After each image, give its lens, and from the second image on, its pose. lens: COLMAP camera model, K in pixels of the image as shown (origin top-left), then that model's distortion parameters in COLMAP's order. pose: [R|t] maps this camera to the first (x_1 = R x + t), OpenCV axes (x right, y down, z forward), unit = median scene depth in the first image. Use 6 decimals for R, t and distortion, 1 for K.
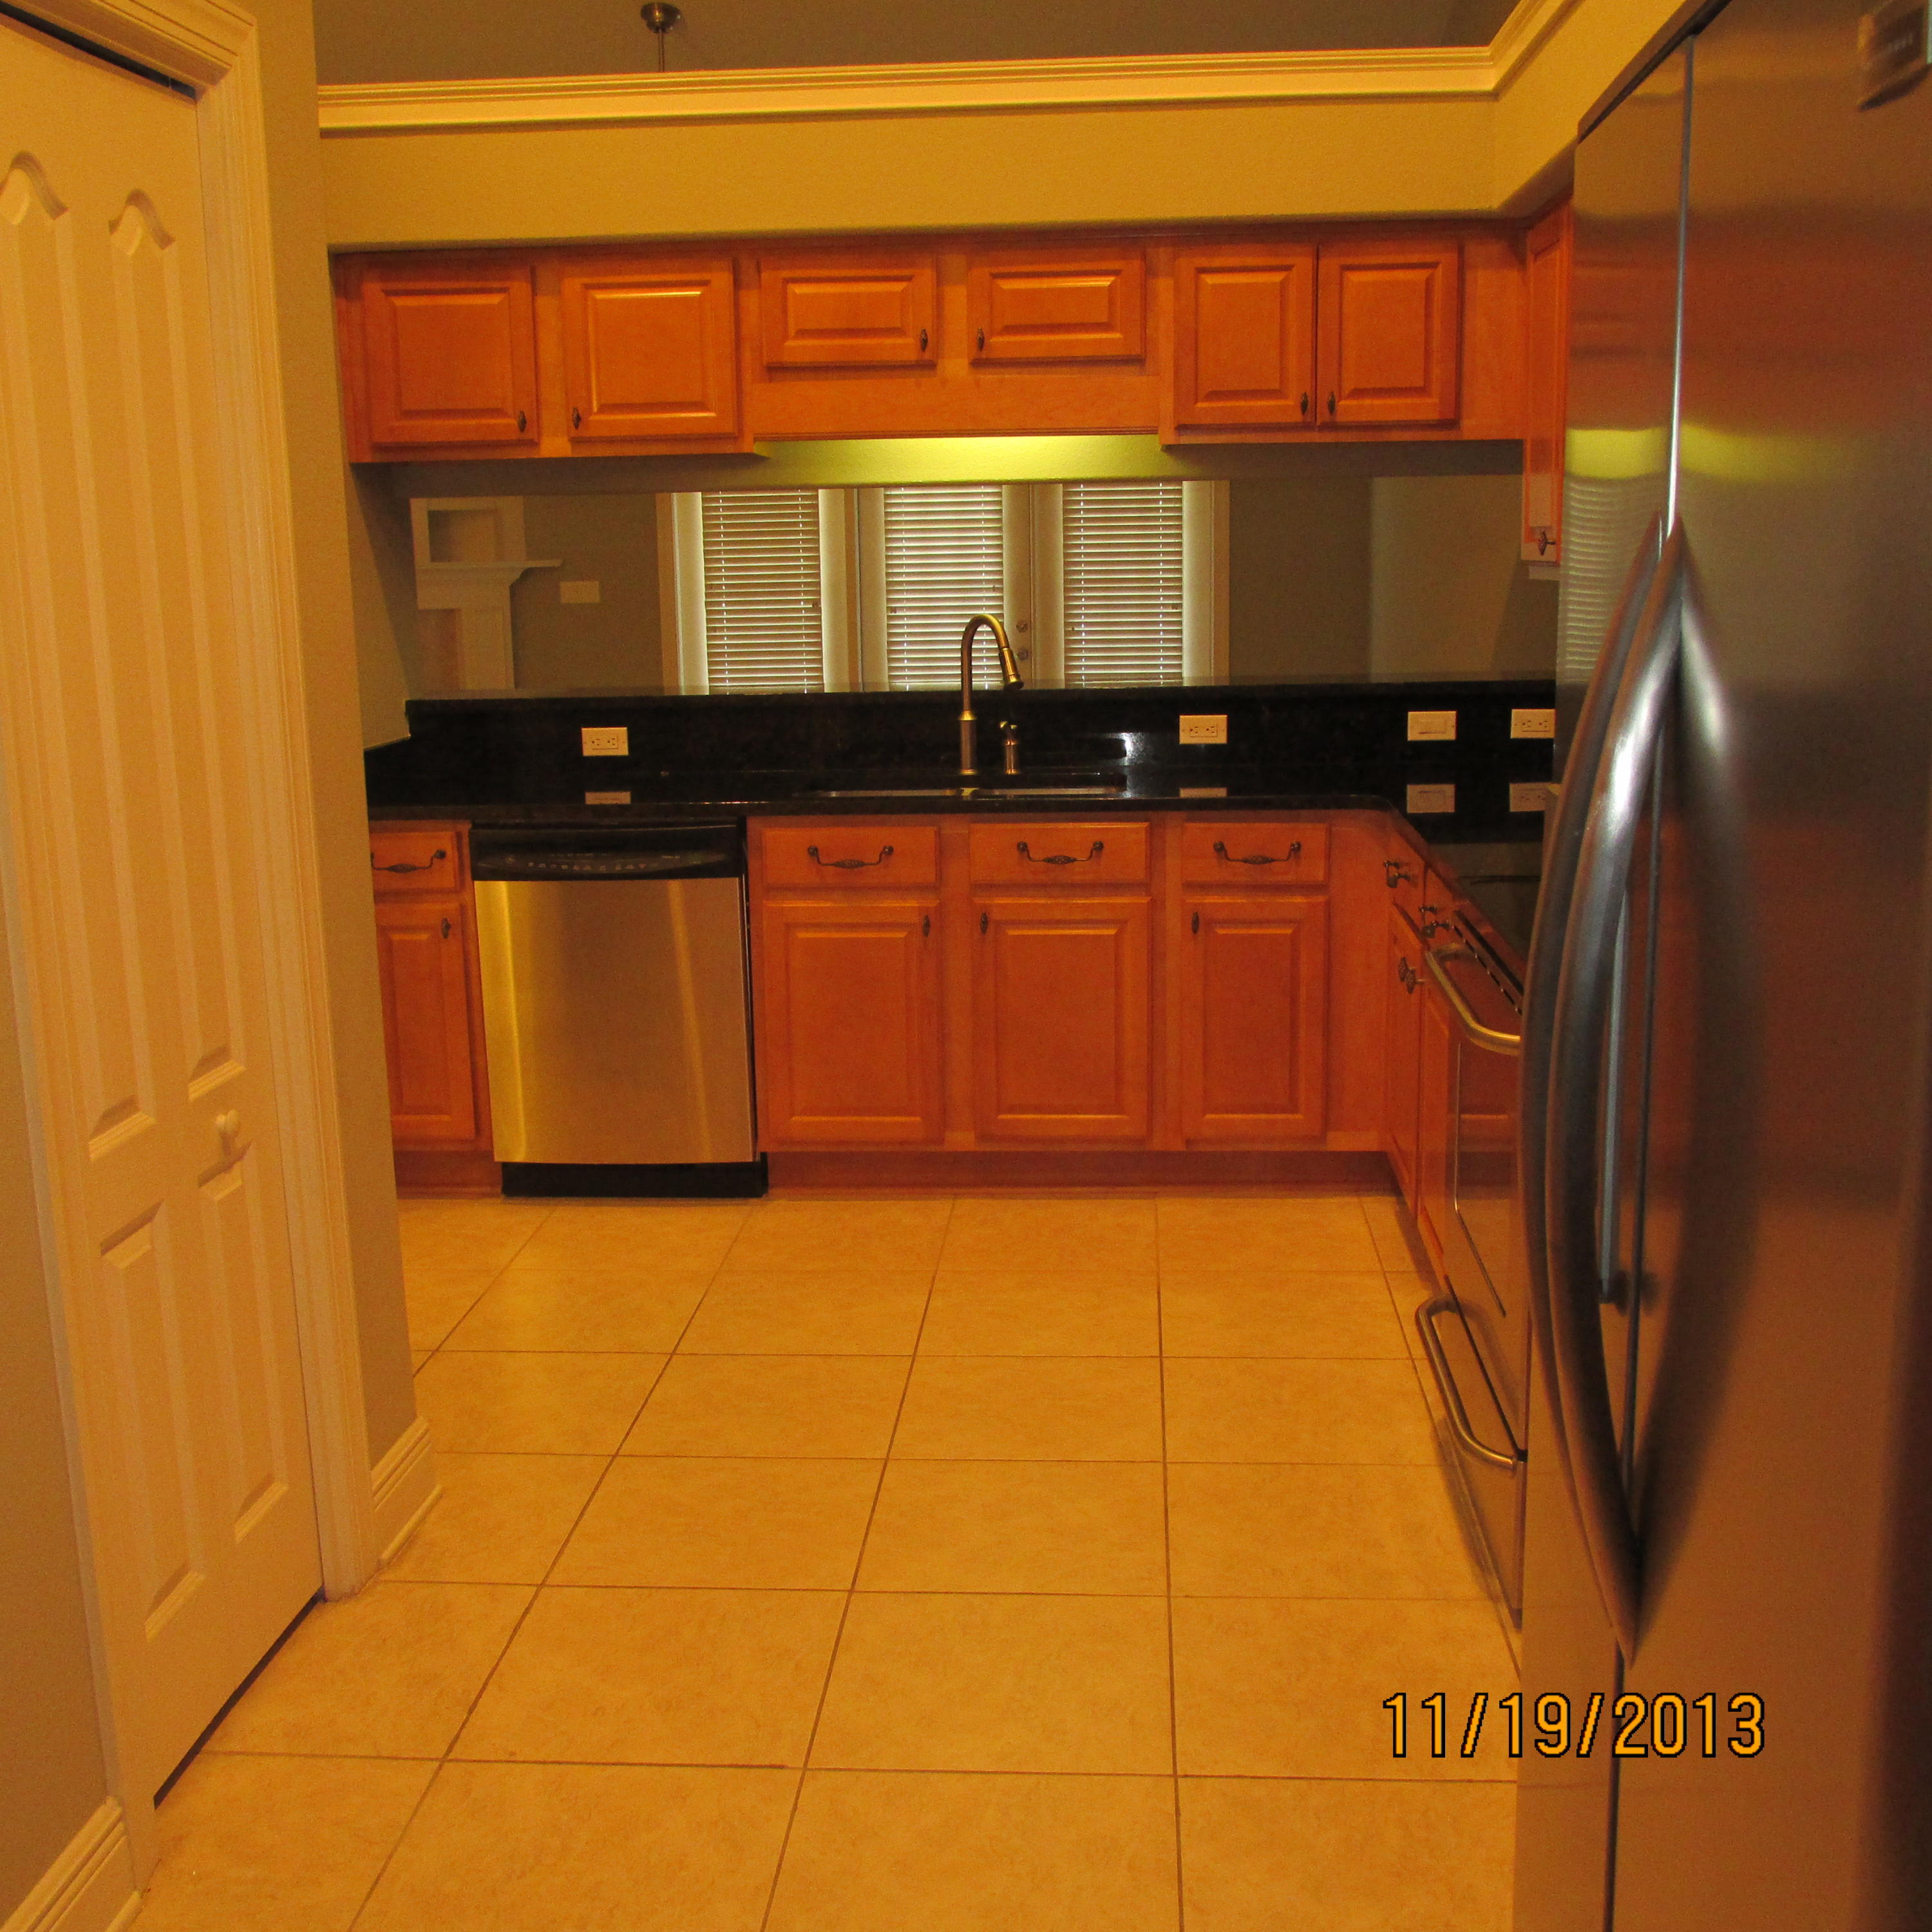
lens RADIAL K [[2125.1, 0, 977.4], [0, 2125.1, 970.6], [0, 0, 1]] dist [-0.039378, 0.000000]
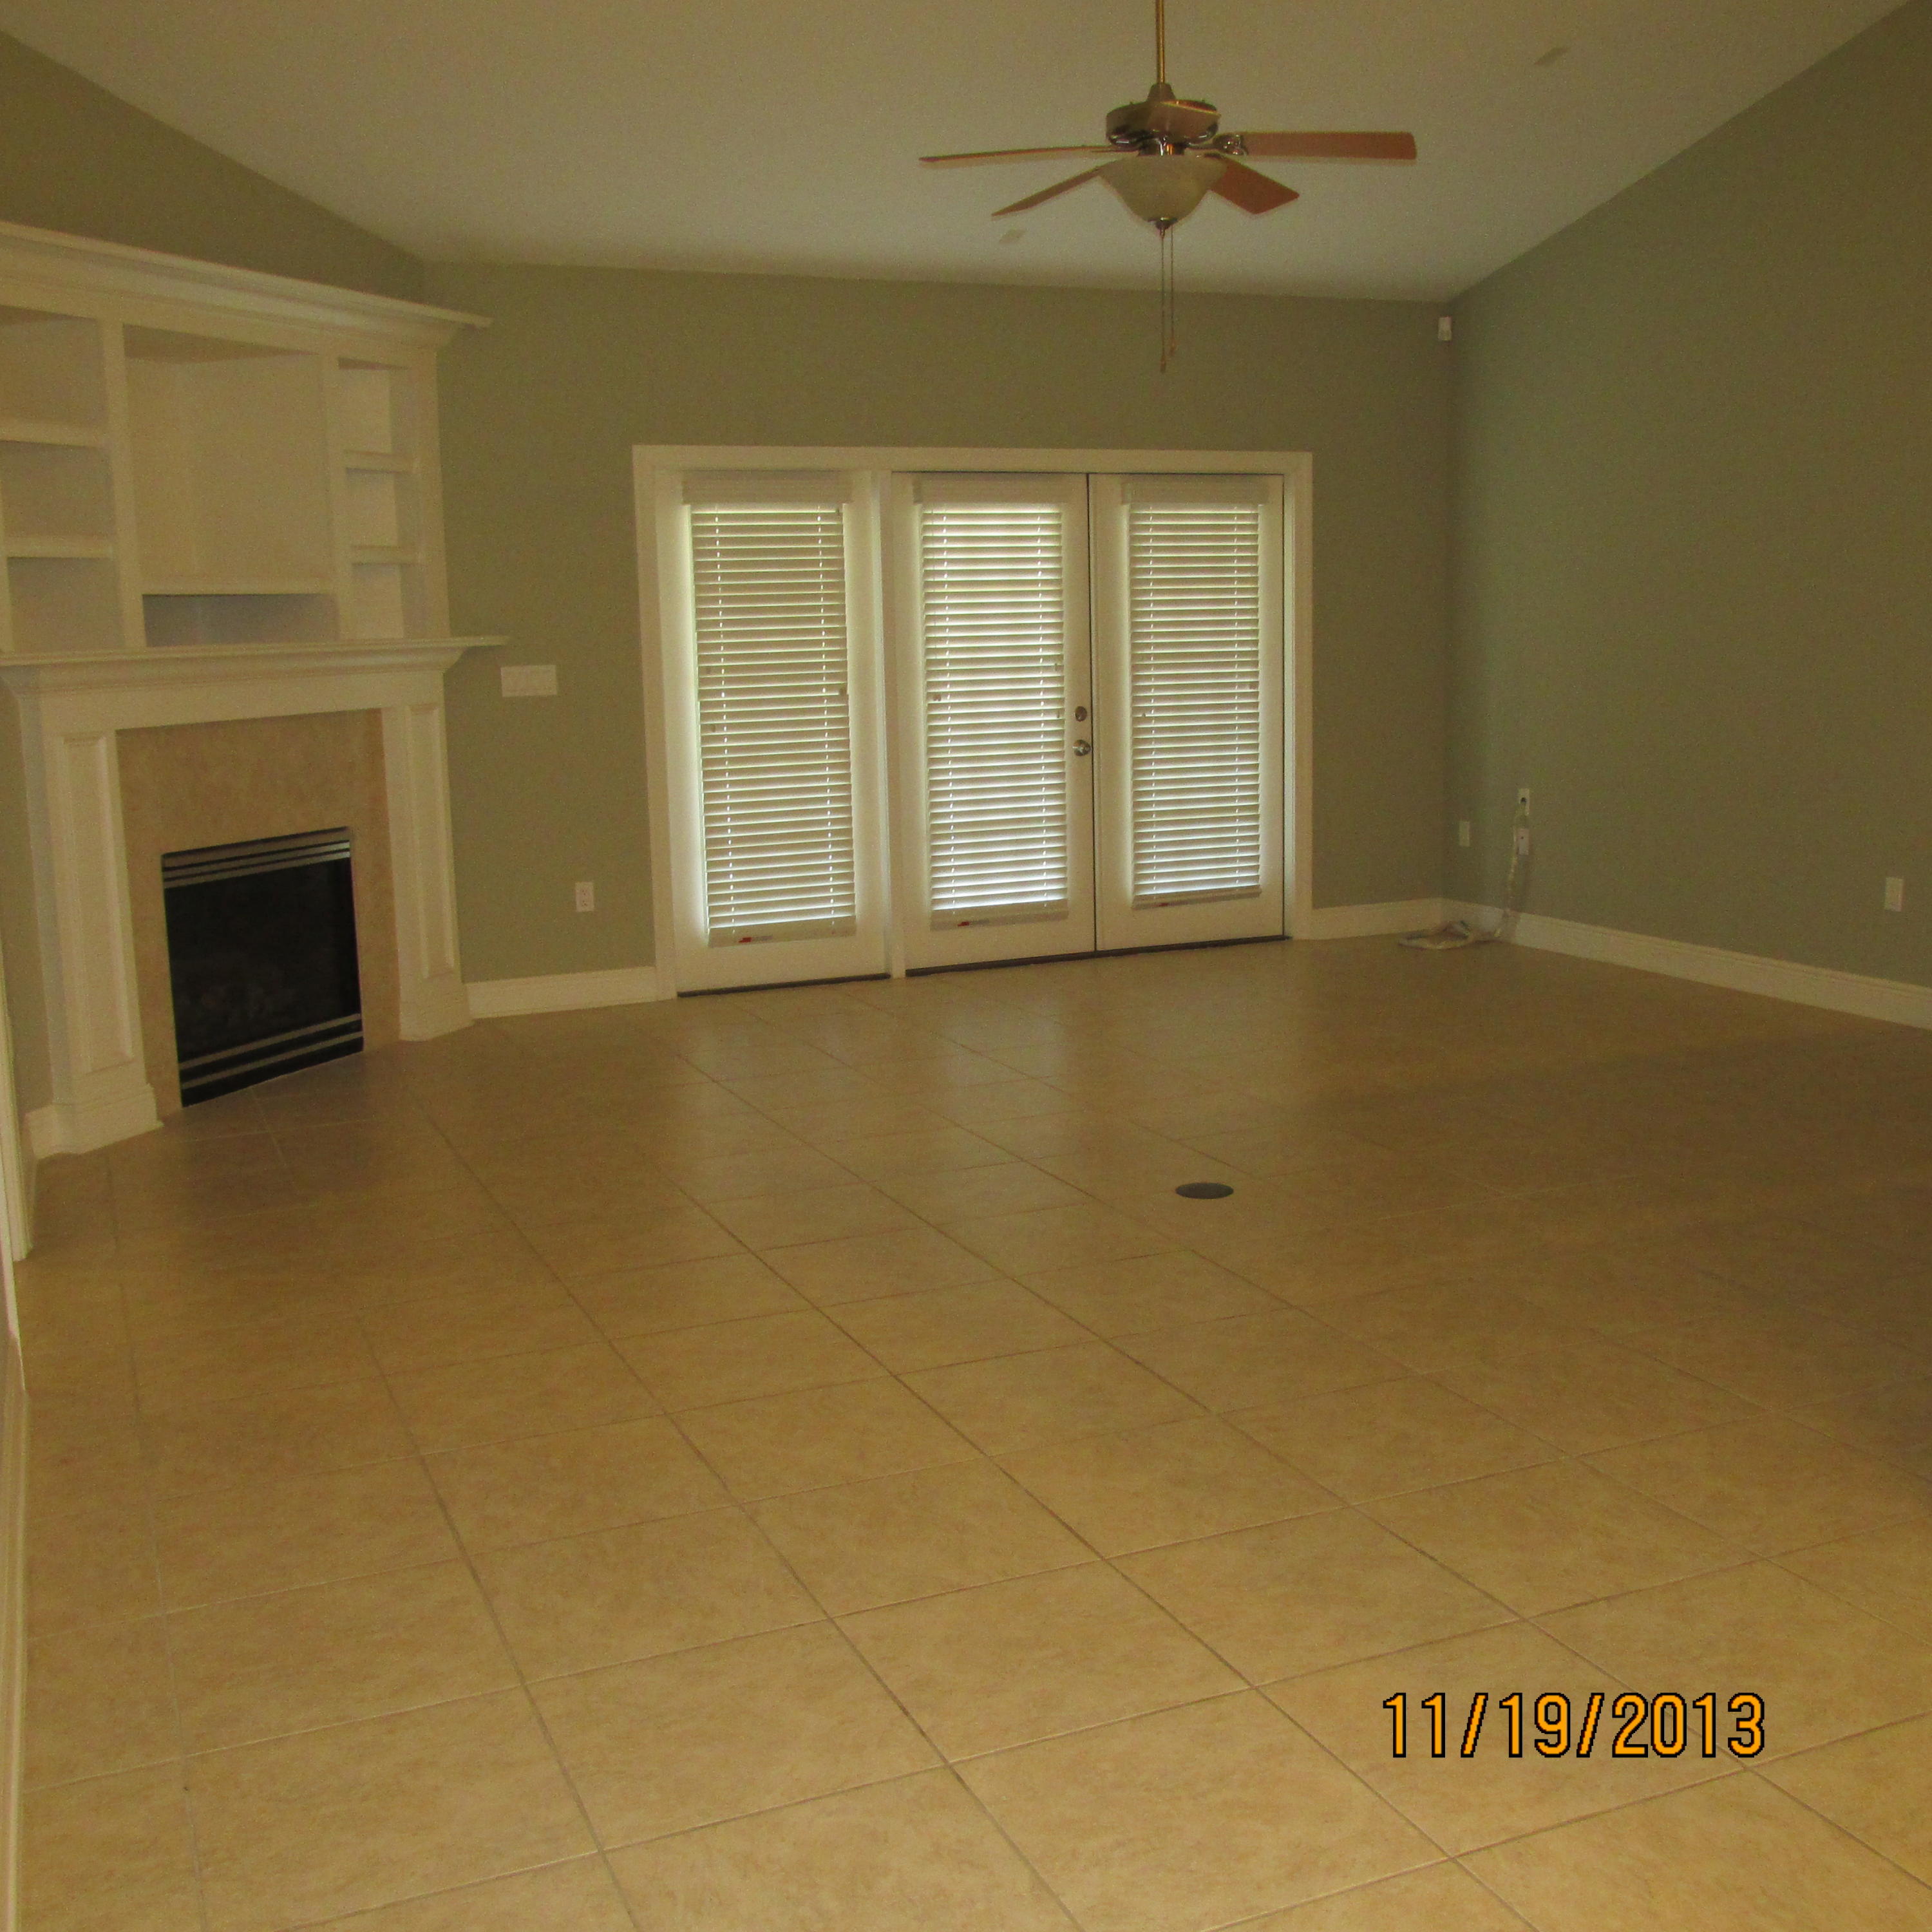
lens RADIAL K [[2125.1, 0, 976.7], [0, 2125.1, 950.1], [0, 0, 1]] dist [-0.039378, 0.000000]
pose [[0.891179, -0.073432, 0.447669, -0.380135], [0.097154, 0.994810, -0.030225, -0.053734], [-0.443126, 0.070428, 0.893688, 0.311359]]
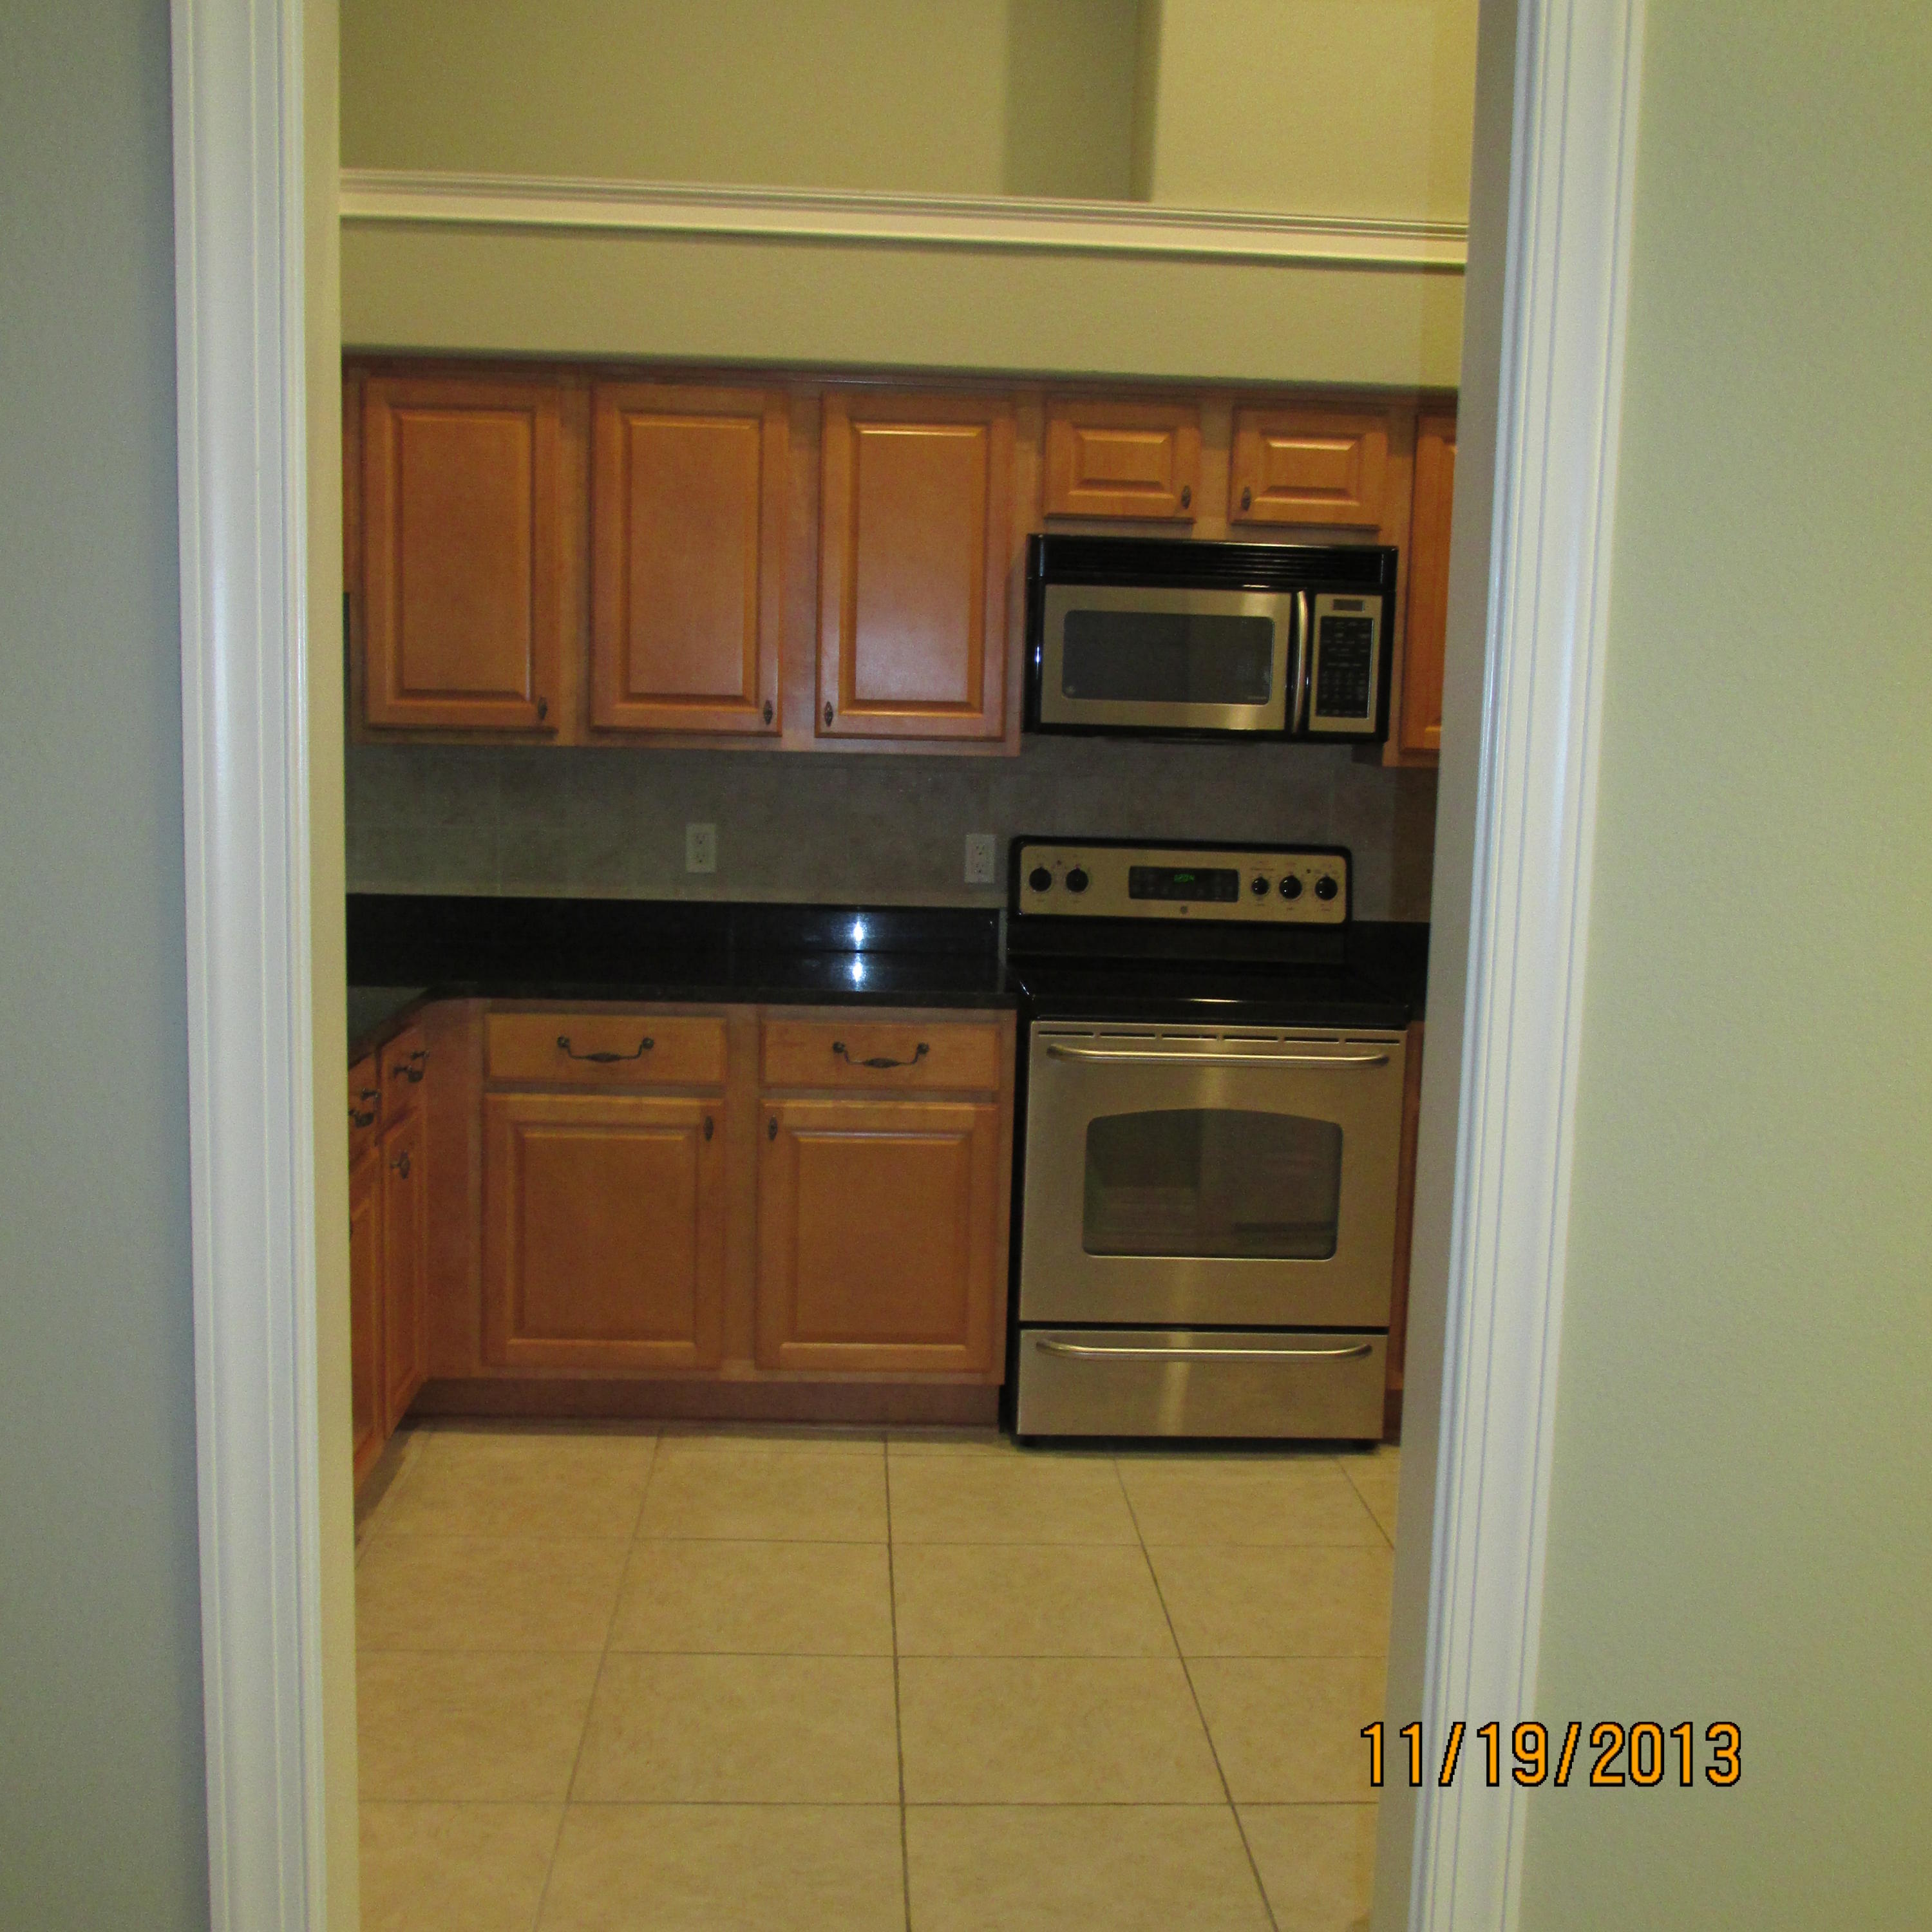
lens RADIAL K [[2125.1, 0, 982.8], [0, 2125.1, 972.9], [0, 0, 1]] dist [-0.039378, 0.000000]
pose [[-0.126341, -0.094227, 0.987502, -0.954363], [0.182817, 0.976215, 0.116539, -0.192740], [-0.974995, 0.195255, -0.106110, 1.174516]]
